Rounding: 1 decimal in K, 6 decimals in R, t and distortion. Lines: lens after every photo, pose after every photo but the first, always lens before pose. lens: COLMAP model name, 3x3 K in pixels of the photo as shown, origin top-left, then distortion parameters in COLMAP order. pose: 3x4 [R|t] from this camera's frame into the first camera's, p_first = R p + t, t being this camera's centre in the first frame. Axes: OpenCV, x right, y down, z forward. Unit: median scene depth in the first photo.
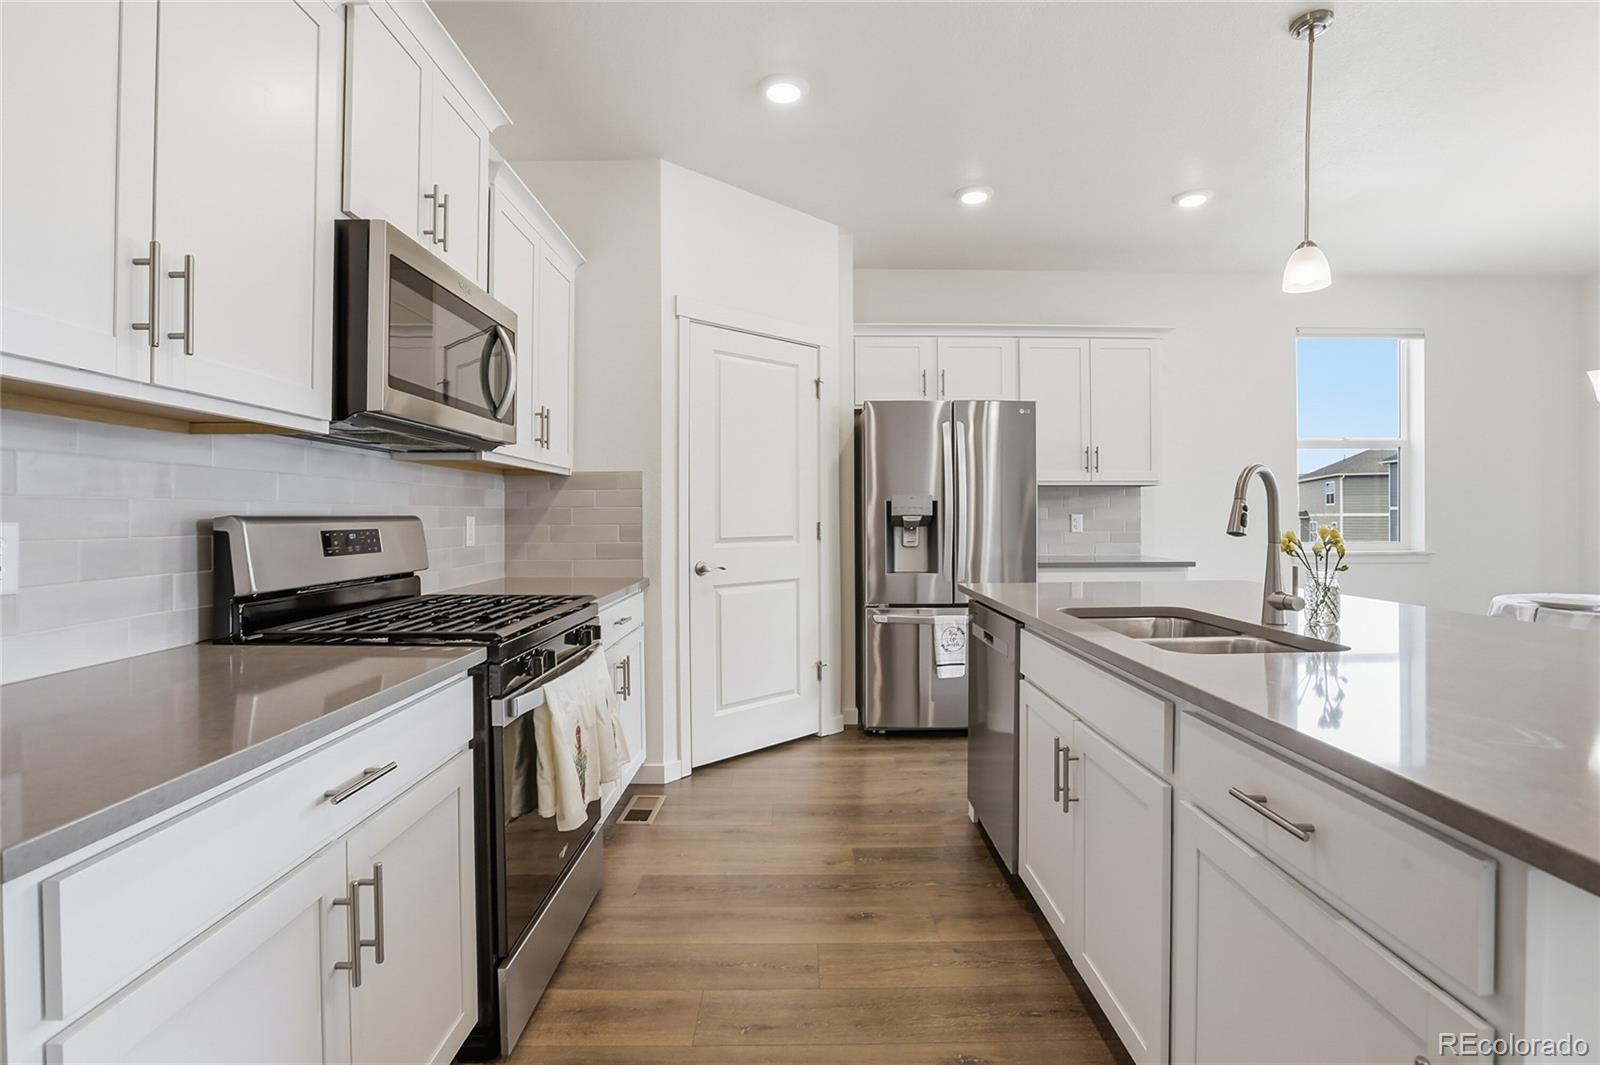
lens RADIAL K [[741.9, 0, 808.4], [0, 741.9, 520.5], [0, 0, 1]] dist [-0.042247, 0.009444]
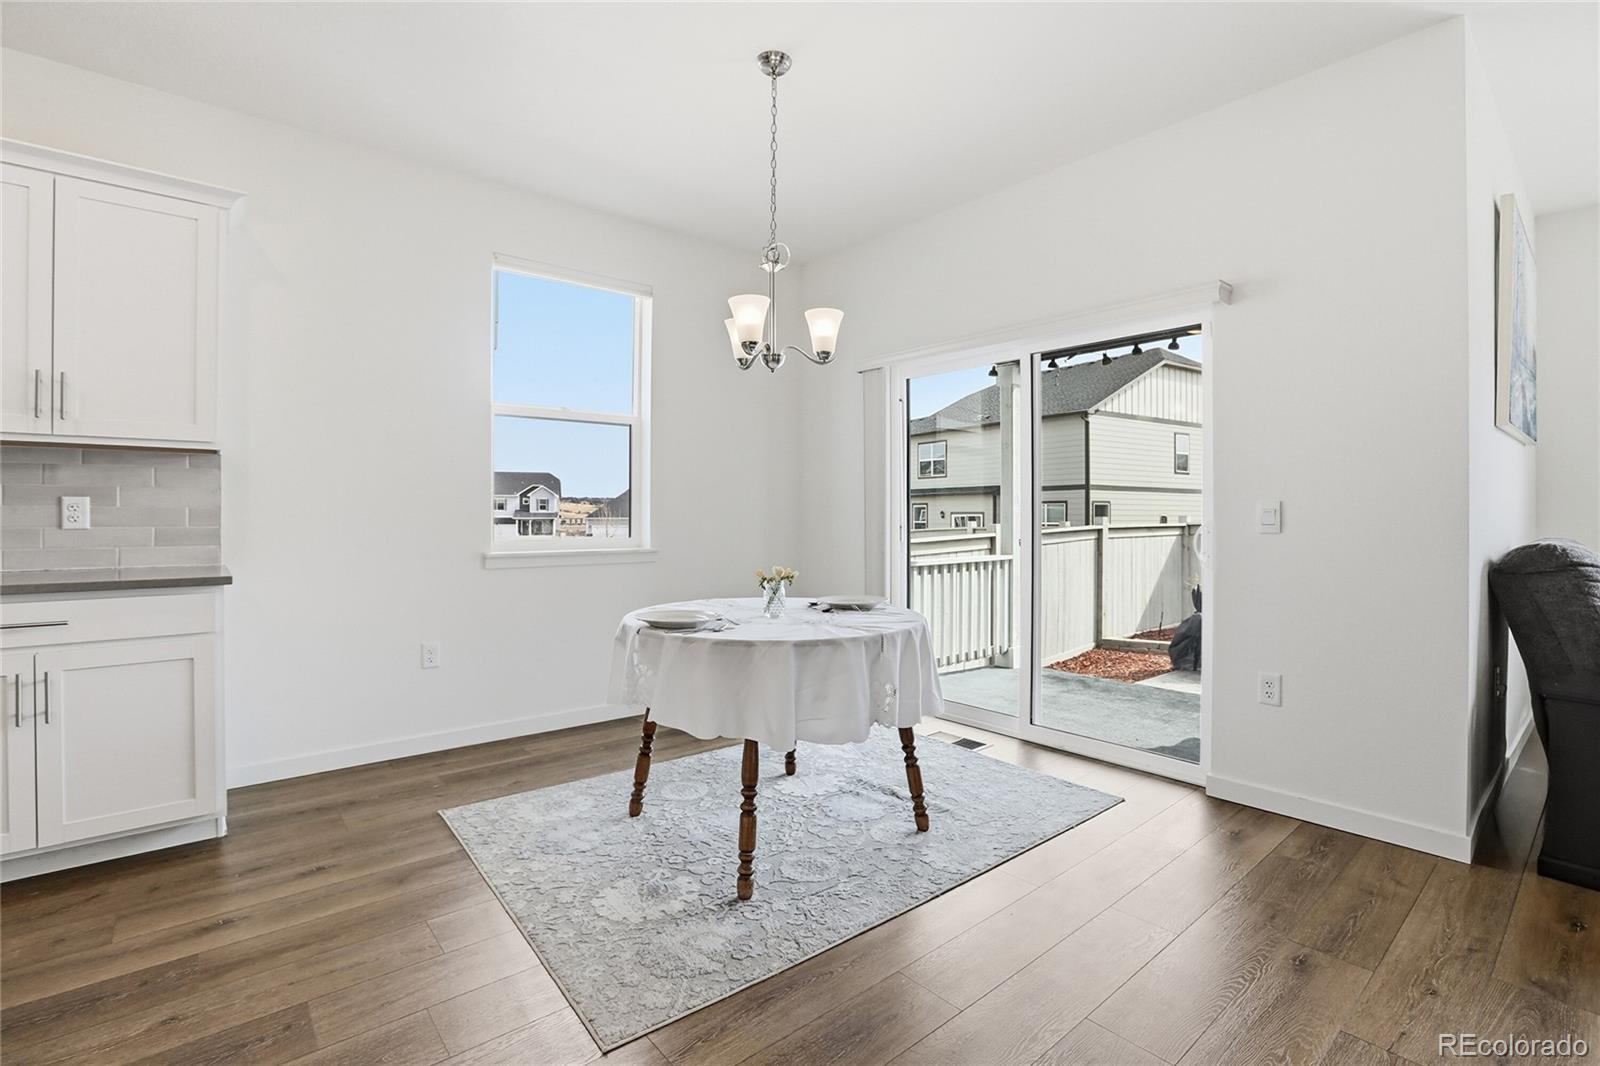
lens RADIAL K [[741.9, 0, 807.7], [0, 741.9, 517.2], [0, 0, 1]] dist [-0.042247, 0.009444]
pose [[0.767686, 0.001807, 0.640824, 0.639664], [-0.000113, 0.999996, -0.002684, 0.012532], [-0.640826, 0.001989, 0.767683, 0.313617]]
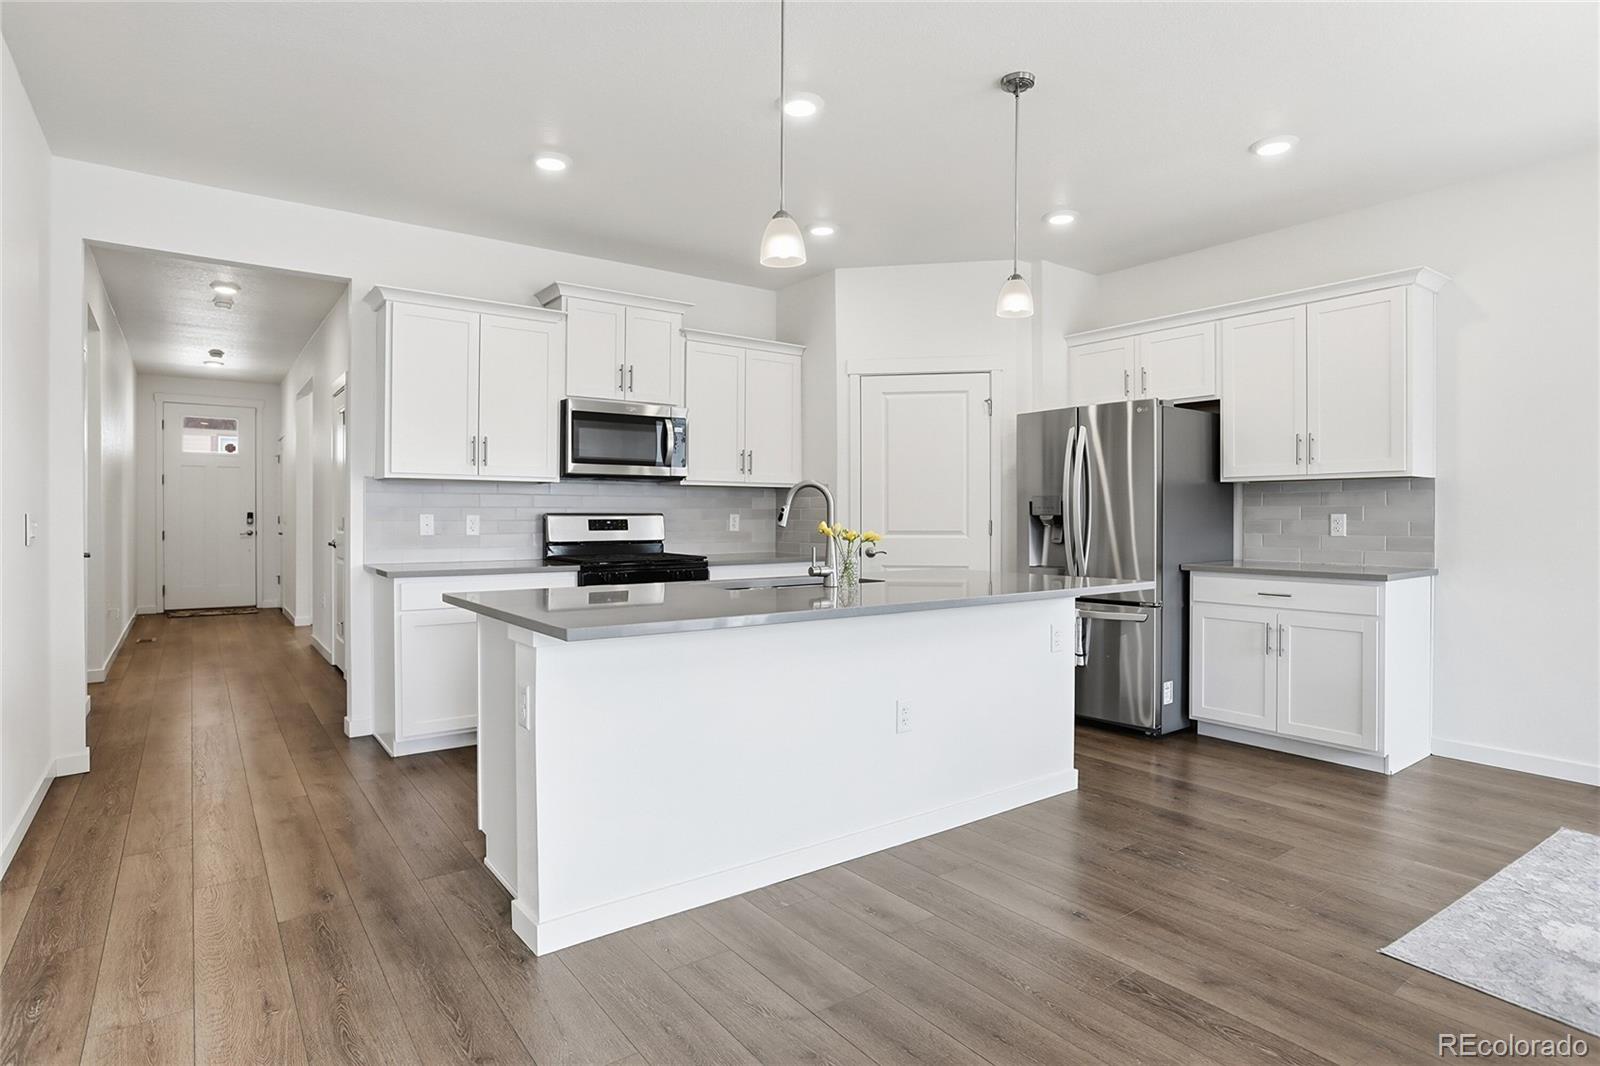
lens RADIAL K [[850.9, 0, 802.6], [0, 850.9, 520.4], [0, 0, 1]] dist [-0.034728, 0.004476]
pose [[0.584117, 0.009842, -0.811610, 1.115964], [-0.008173, 0.999947, 0.006244, -0.003584], [0.811629, 0.002986, 0.584166, -0.038325]]
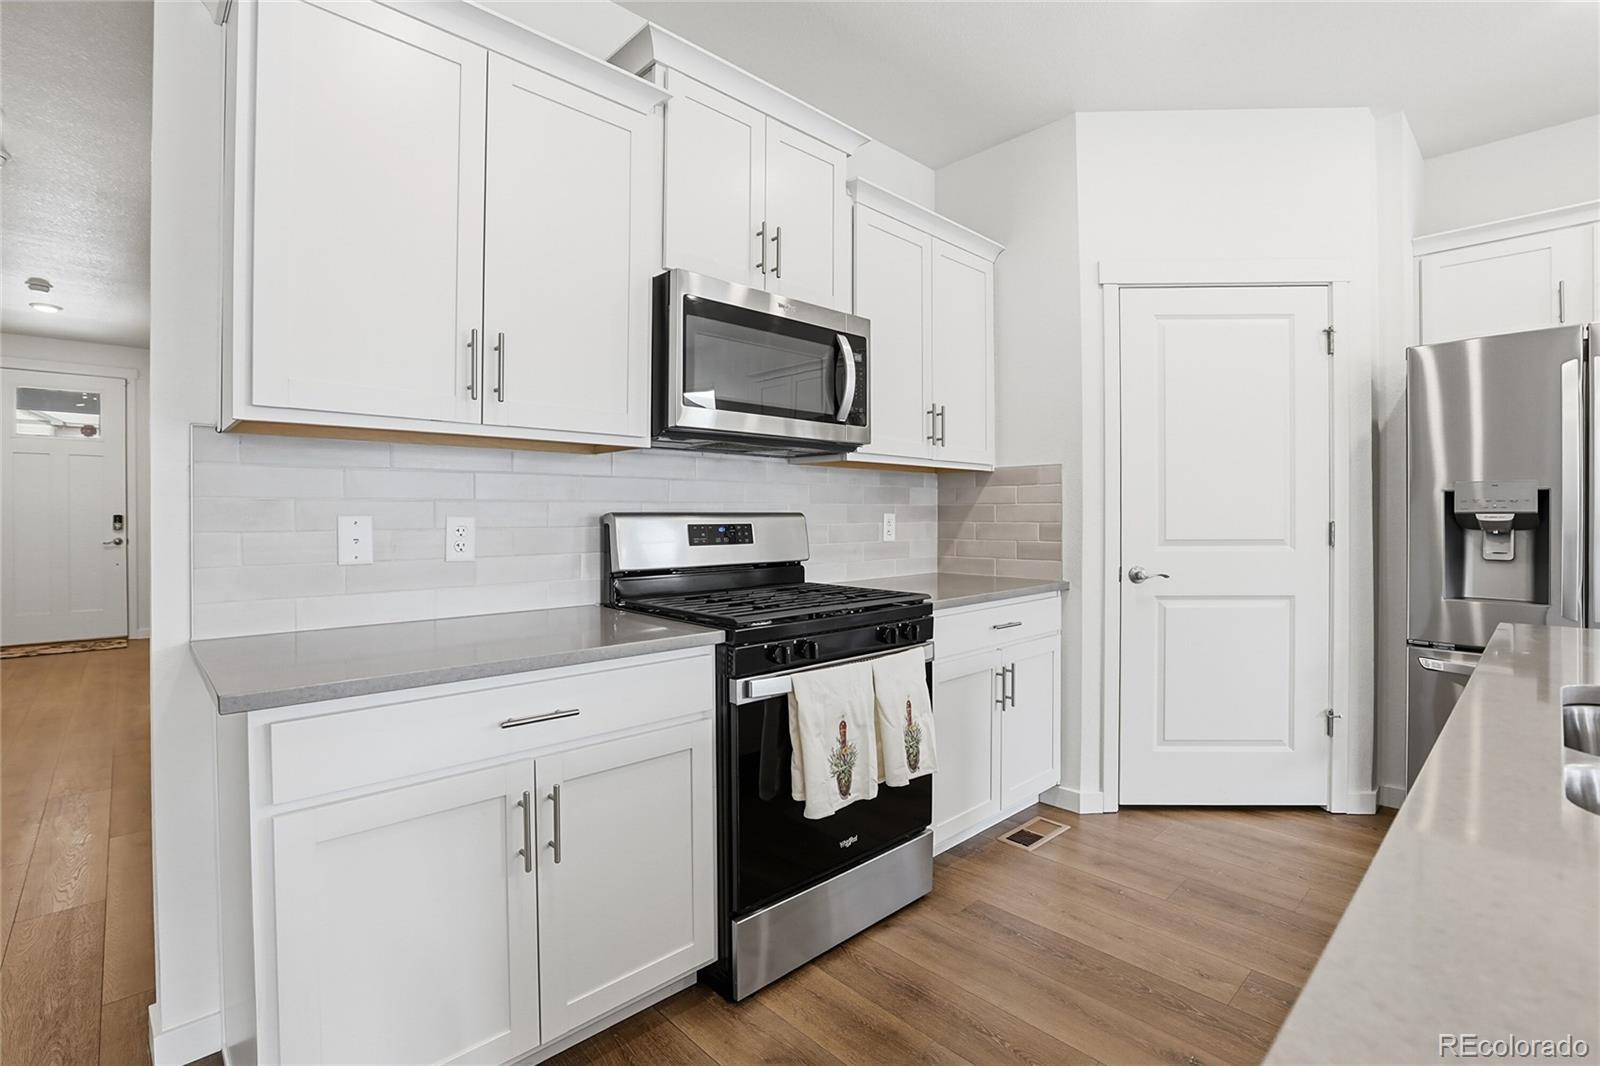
lens RADIAL K [[741.9, 0, 809.8], [0, 741.9, 520.3], [0, 0, 1]] dist [-0.042247, 0.009444]
pose [[0.683724, 0.006782, -0.729709, 0.222553], [-0.004387, 0.999977, 0.005184, -0.000689], [0.729727, -0.000343, 0.683738, 0.153499]]
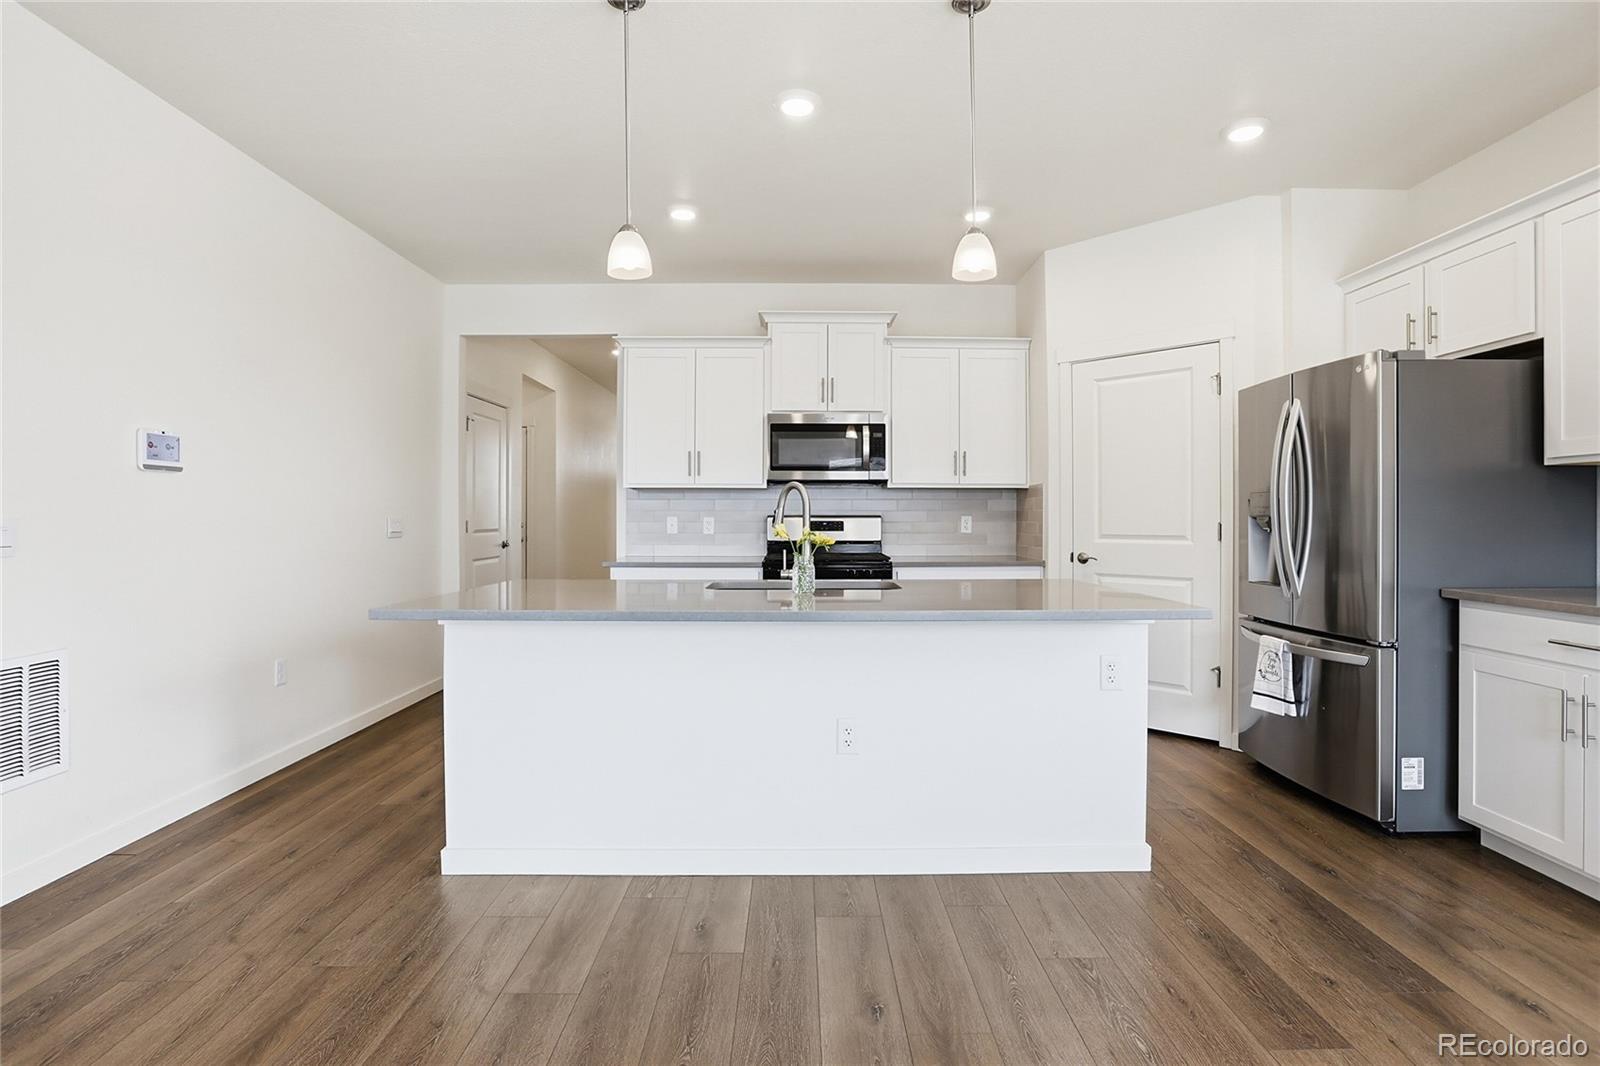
lens RADIAL K [[779.2, 0, 805.4], [0, 779.2, 518.5], [0, 0, 1]] dist [-0.033392, 0.007367]
pose [[-0.005384, 0.006957, -0.999961, 1.208104], [-0.005300, 0.999962, 0.006986, -0.008404], [0.999971, 0.005337, -0.005347, 0.557185]]
